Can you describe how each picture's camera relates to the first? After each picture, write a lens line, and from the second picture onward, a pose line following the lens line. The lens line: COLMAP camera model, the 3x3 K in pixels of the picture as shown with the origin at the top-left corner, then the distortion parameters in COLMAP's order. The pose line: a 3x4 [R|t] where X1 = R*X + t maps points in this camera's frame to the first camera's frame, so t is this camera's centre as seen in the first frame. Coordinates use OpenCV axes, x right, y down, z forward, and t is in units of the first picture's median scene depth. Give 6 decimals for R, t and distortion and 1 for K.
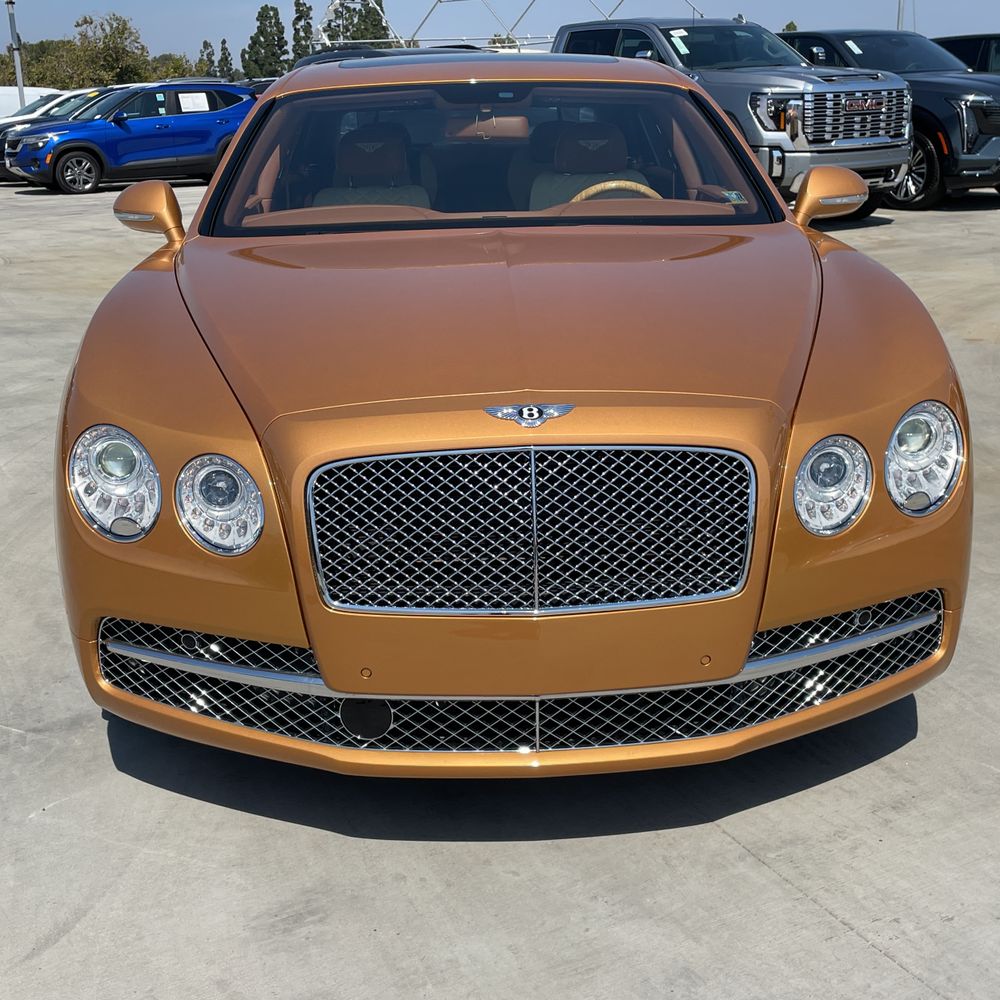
lens RADIAL K [[1325.0, 0, 500.0], [0, 1325.0, 500.0], [0, 0, 1]] dist [0.128382, -0.219953]
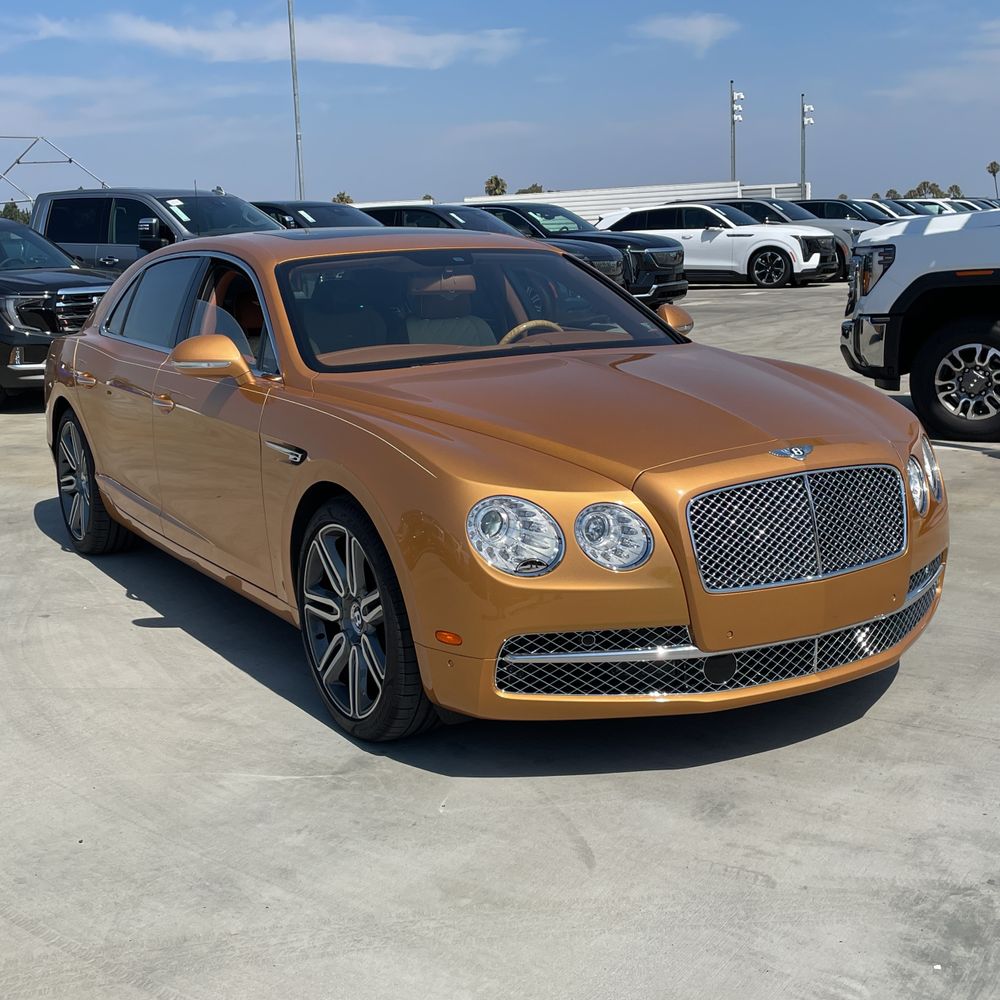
lens RADIAL K [[1328.2, 0, 495.5], [0, 1328.2, 486.7], [0, 0, 1]] dist [0.103987, -0.149602]
pose [[0.881081, -0.096339, 0.463049, -0.608778], [0.152094, 0.984745, -0.084523, 0.032338], [-0.447843, 0.144899, 0.882293, -0.135748]]
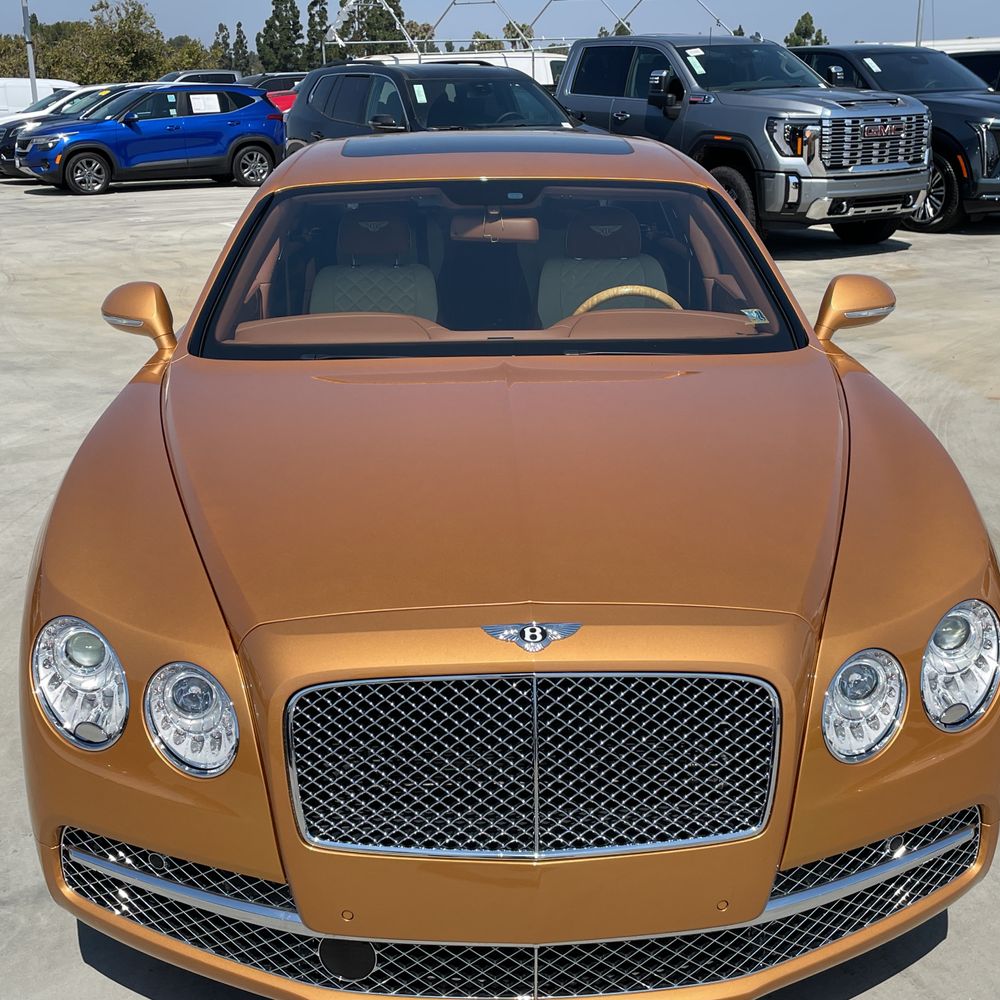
lens RADIAL K [[1328.2, 0, 495.5], [0, 1328.2, 486.7], [0, 0, 1]] dist [0.103987, -0.149602]
pose [[0.999837, 0.015599, -0.009083, 0.002329], [-0.015604, 0.999878, -0.000396, -0.098675], [0.009076, 0.000538, 0.999959, 0.051811]]
